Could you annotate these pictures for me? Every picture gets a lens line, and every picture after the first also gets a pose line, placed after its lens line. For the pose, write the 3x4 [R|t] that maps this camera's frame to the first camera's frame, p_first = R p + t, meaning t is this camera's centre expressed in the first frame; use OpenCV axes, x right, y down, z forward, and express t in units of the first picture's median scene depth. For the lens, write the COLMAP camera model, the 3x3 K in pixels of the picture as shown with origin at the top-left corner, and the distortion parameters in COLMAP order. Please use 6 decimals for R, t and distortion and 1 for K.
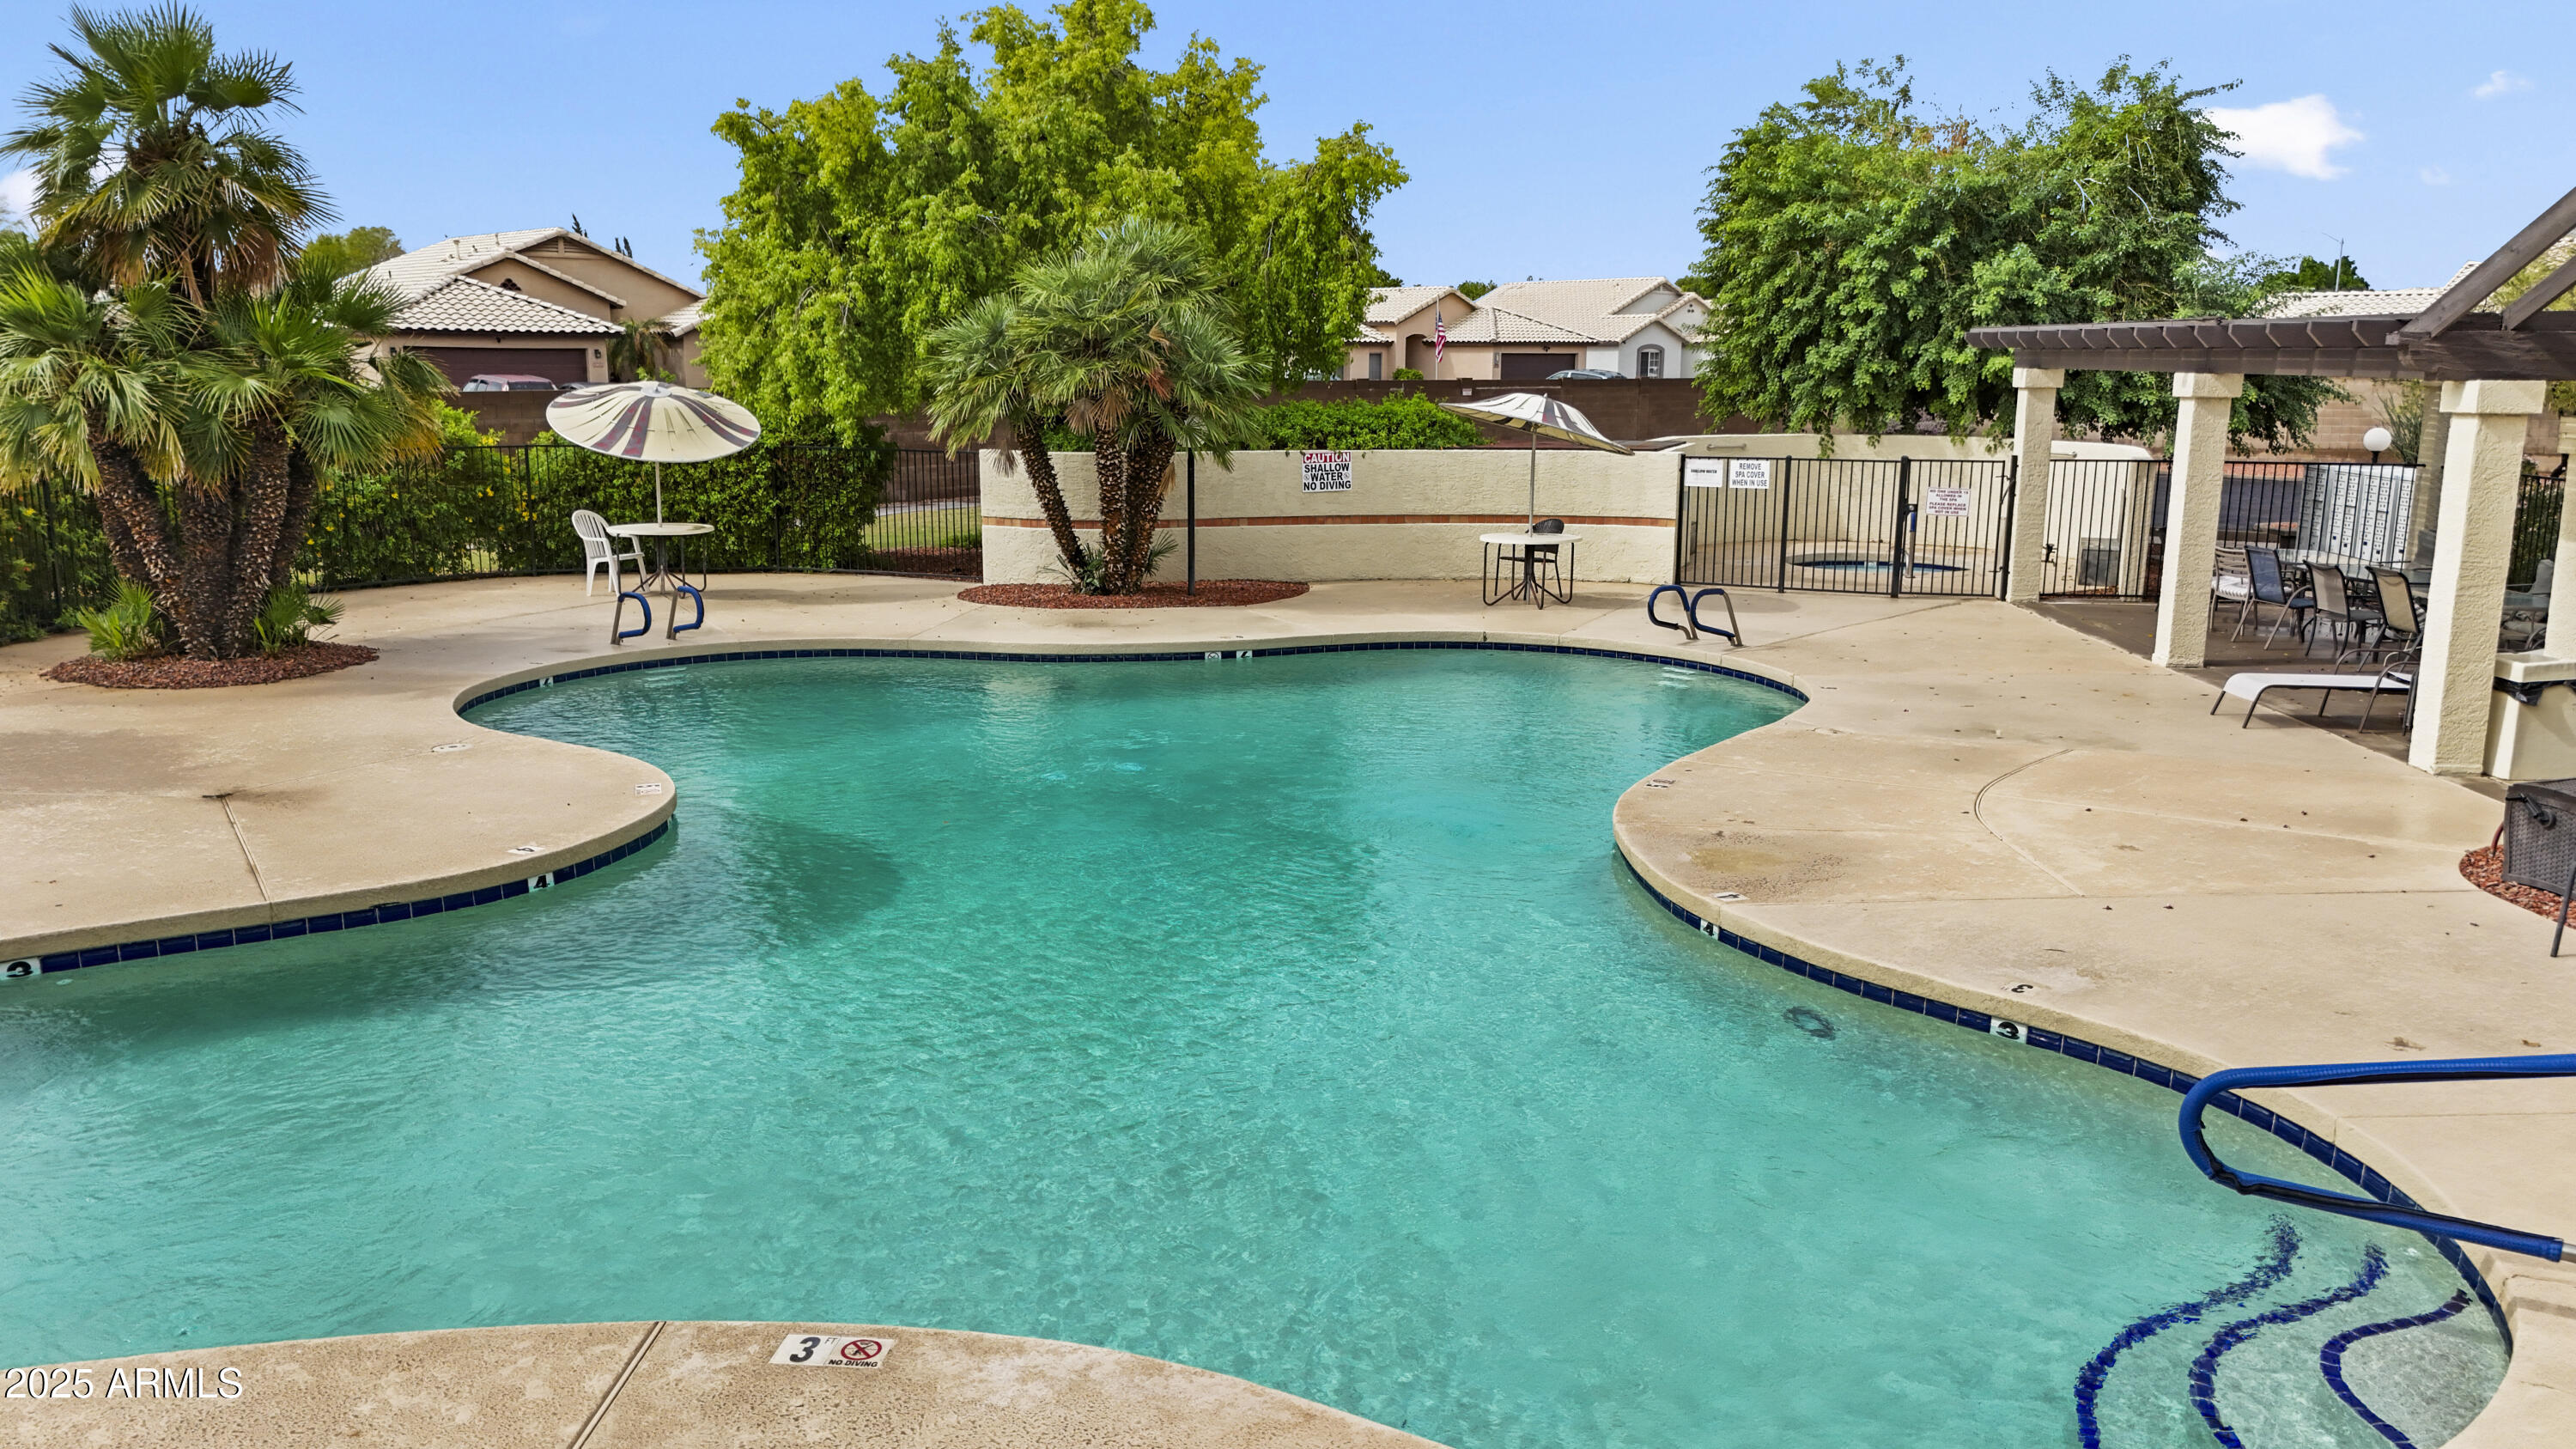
lens RADIAL K [[1862.2, 0, 1282.1], [0, 1862.2, 717.5], [0, 0, 1]] dist [0.051306, -0.001191]
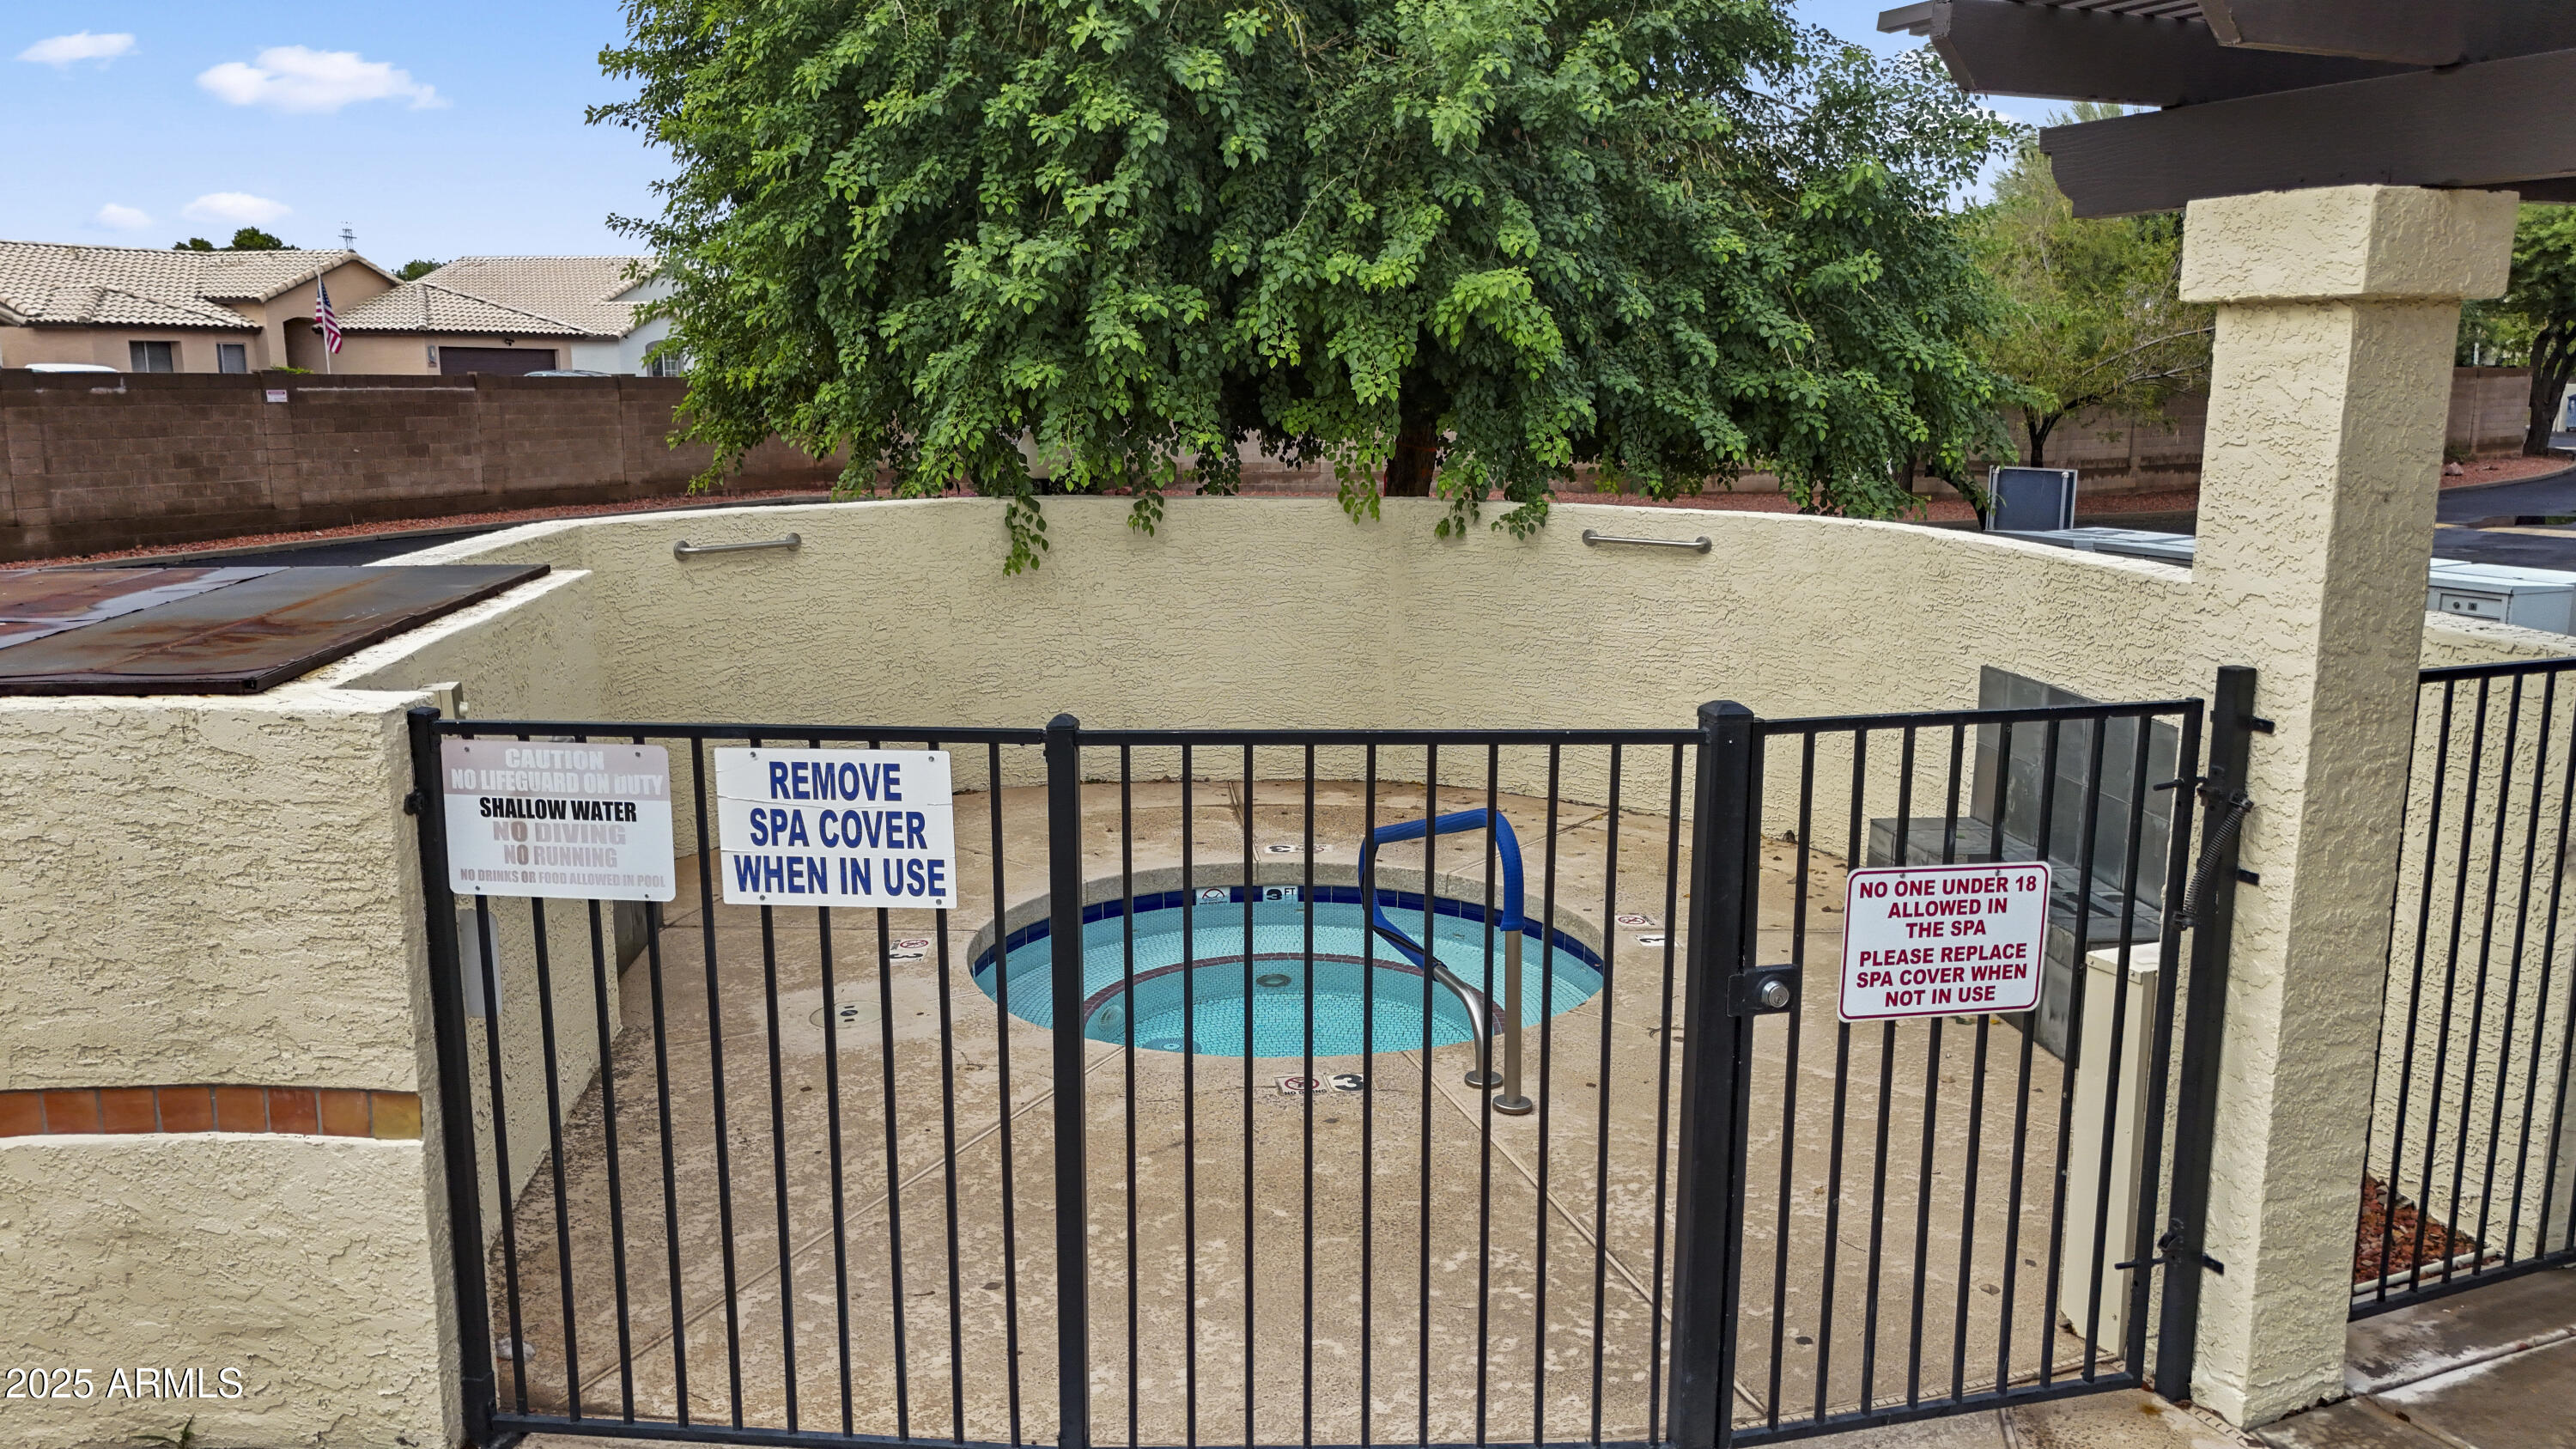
lens RADIAL K [[1862.2, 0, 1282.1], [0, 1862.2, 717.5], [0, 0, 1]] dist [0.051306, -0.001191]
pose [[0.880908, -0.091889, 0.464283, 0.170823], [0.094465, 0.995370, 0.017767, -0.113706], [-0.463765, 0.028207, 0.885509, 0.682460]]
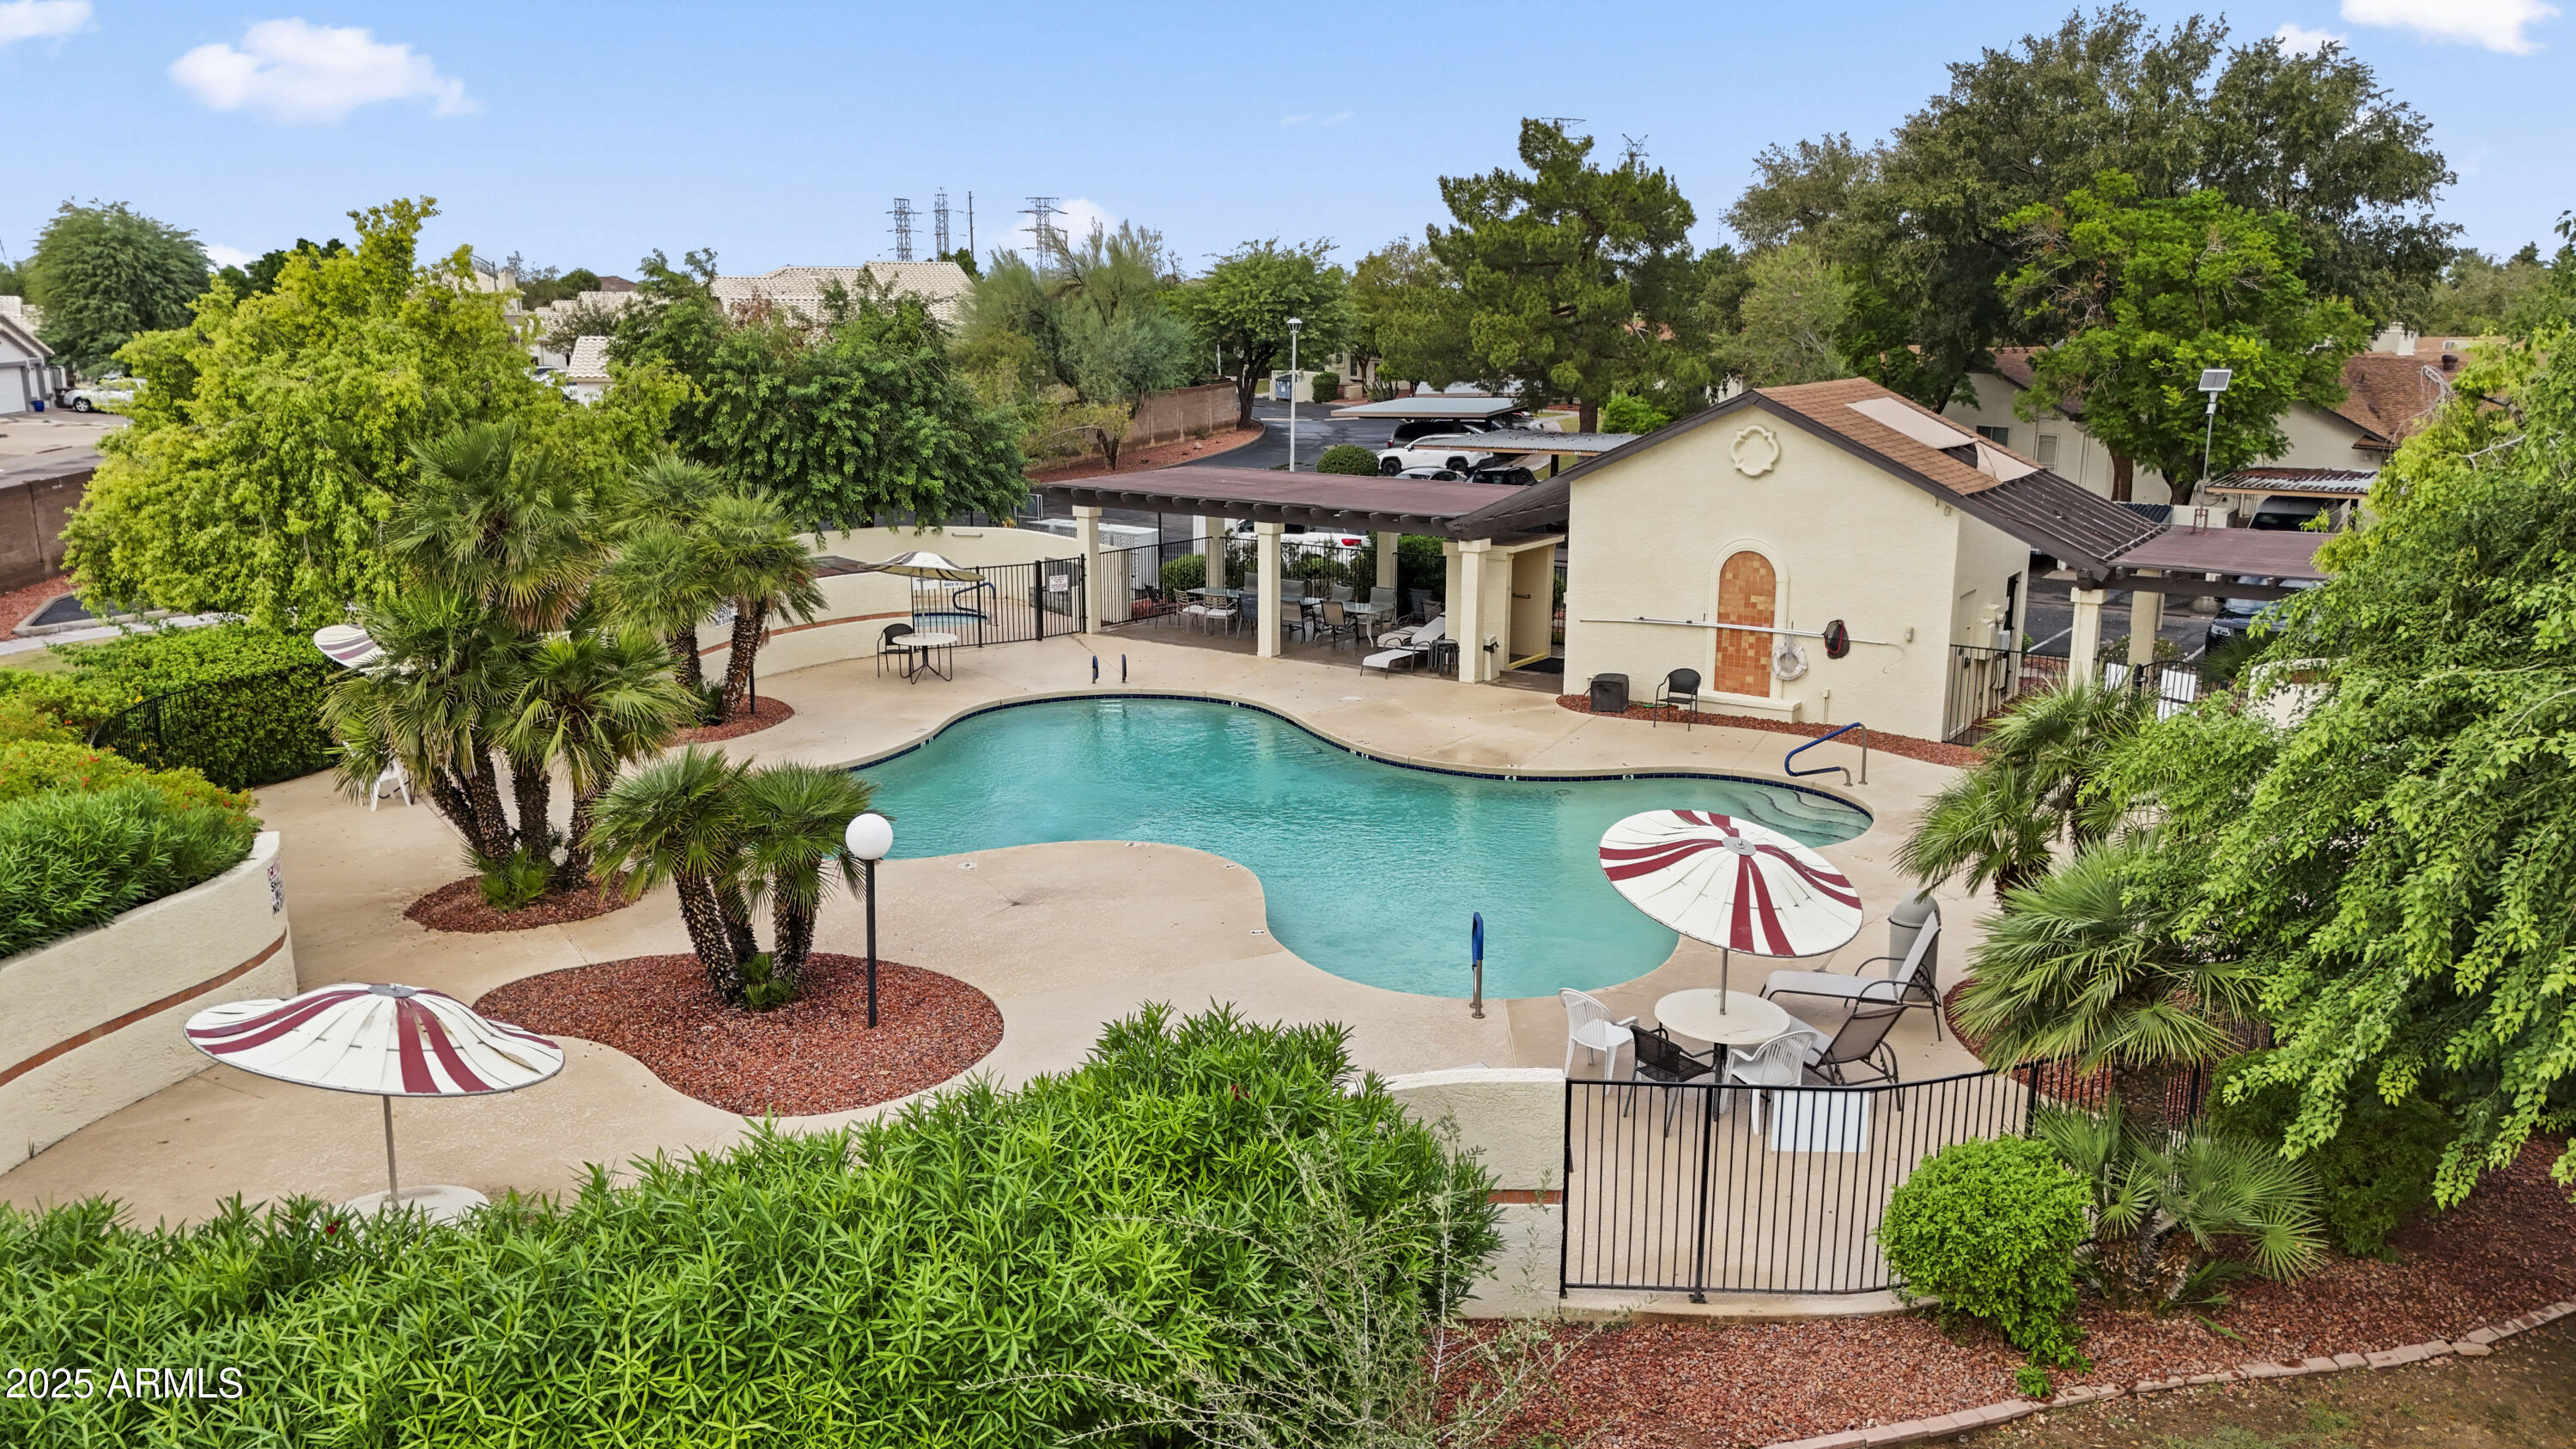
lens RADIAL K [[1862.2, 0, 1282.1], [0, 1862.2, 717.5], [0, 0, 1]] dist [0.051306, -0.001191]
pose [[0.499687, -0.199740, 0.842862, -0.806566], [0.168803, 0.976850, 0.131418, -0.146047], [-0.849599, 0.076609, 0.521836, -0.057233]]
